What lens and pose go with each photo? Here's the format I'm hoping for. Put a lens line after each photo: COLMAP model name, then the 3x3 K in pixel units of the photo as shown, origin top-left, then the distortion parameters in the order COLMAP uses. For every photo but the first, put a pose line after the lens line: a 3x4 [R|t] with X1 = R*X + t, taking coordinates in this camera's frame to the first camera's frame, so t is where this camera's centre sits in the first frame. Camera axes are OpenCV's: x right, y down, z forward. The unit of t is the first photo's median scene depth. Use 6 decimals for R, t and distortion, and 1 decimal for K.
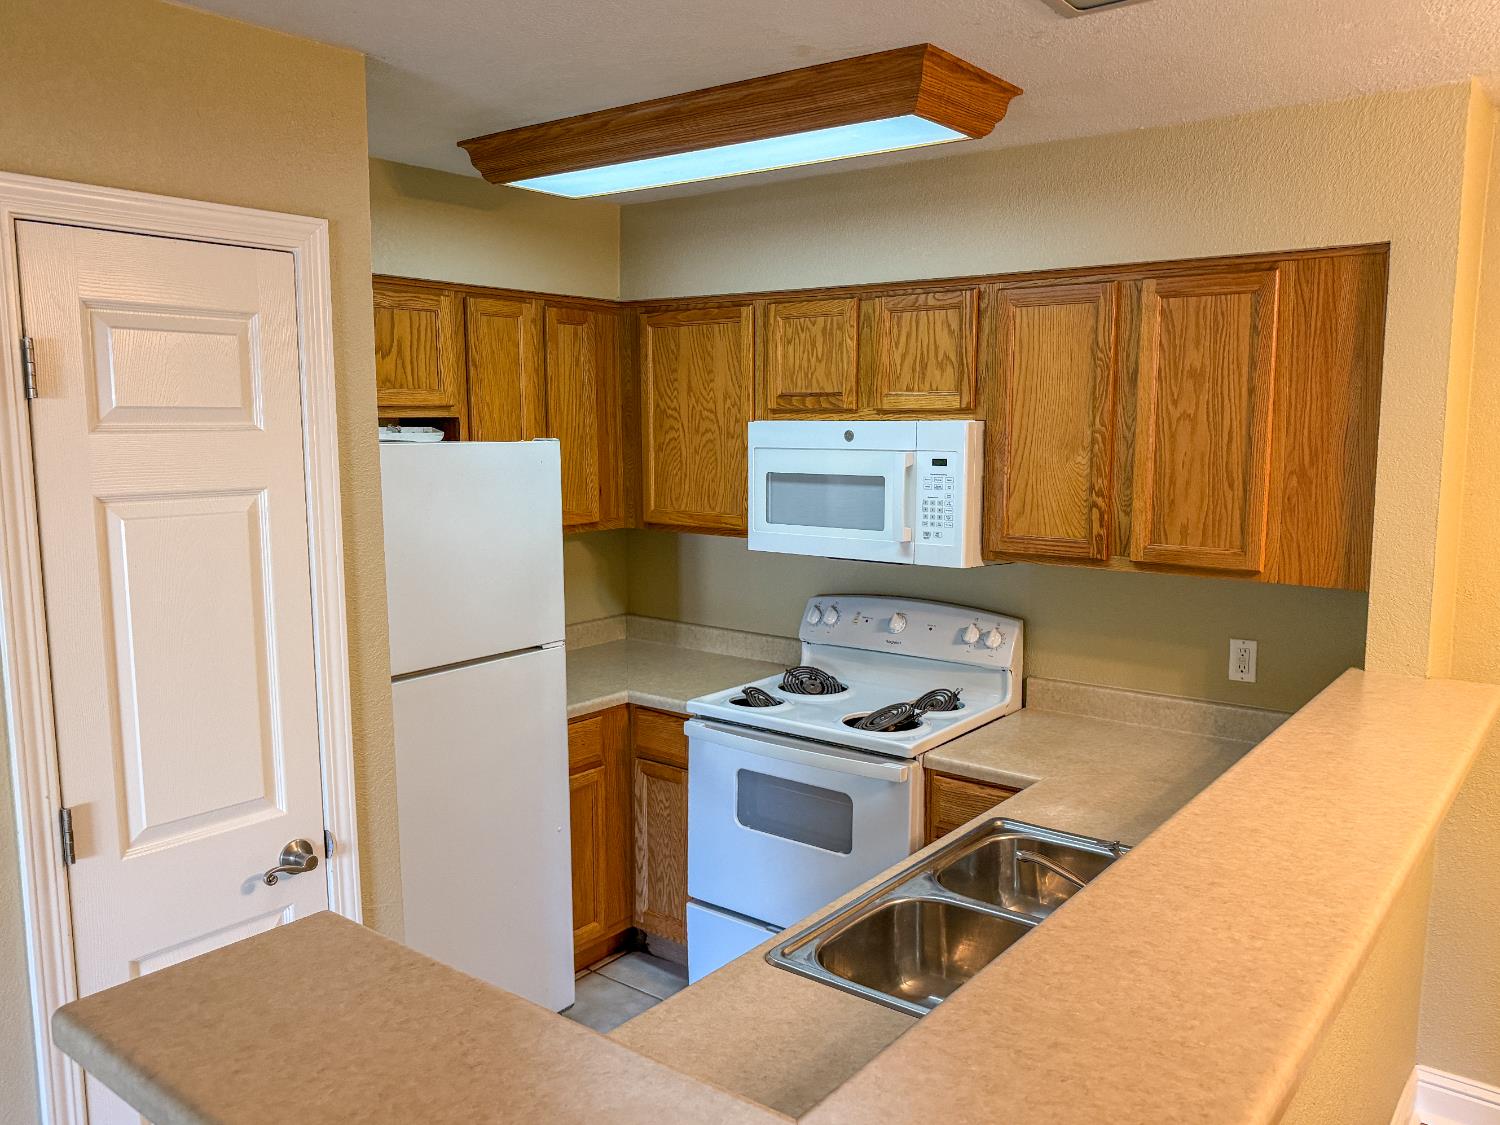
lens RADIAL K [[1150.5, 0, 750.0], [0, 1150.5, 562.5], [0, 0, 1]] dist [0.005989, 0.000518]
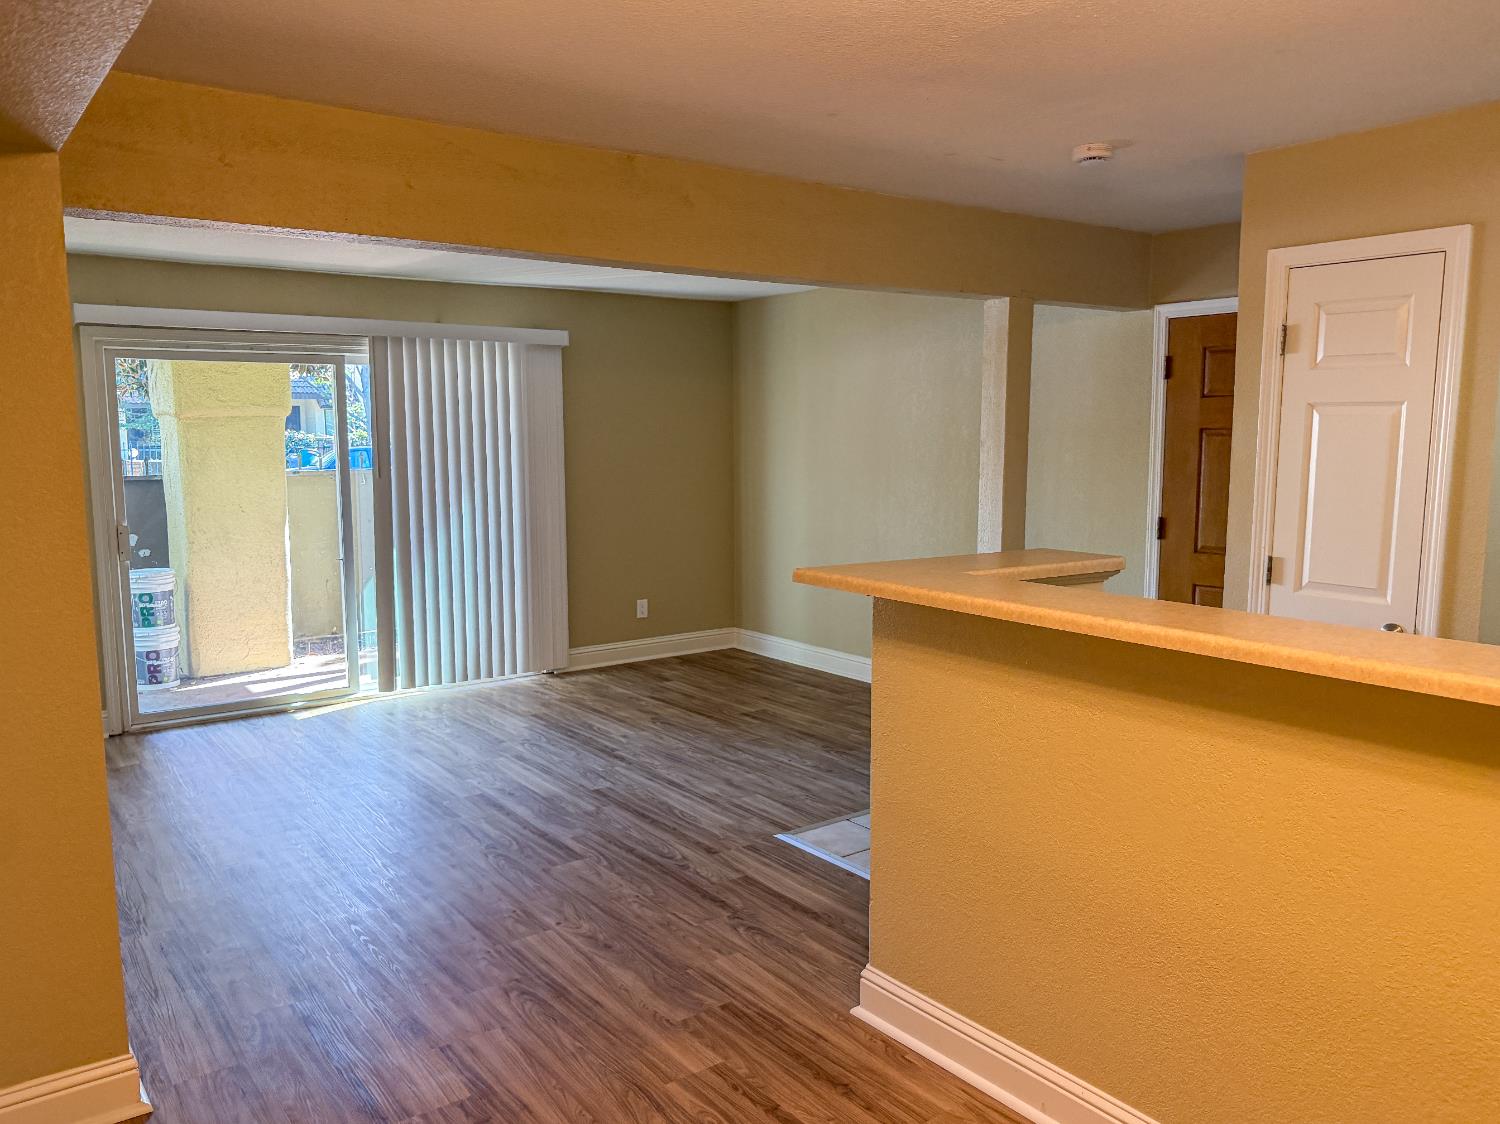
lens RADIAL K [[1150.5, 0, 750.0], [0, 1150.5, 562.0], [0, 0, 1]] dist [0.005989, 0.000518]
pose [[-0.260426, 0.126855, -0.957124, 0.989431], [-0.112778, 0.980548, 0.160646, -0.000129], [0.958884, 0.149779, -0.241054, 0.375816]]
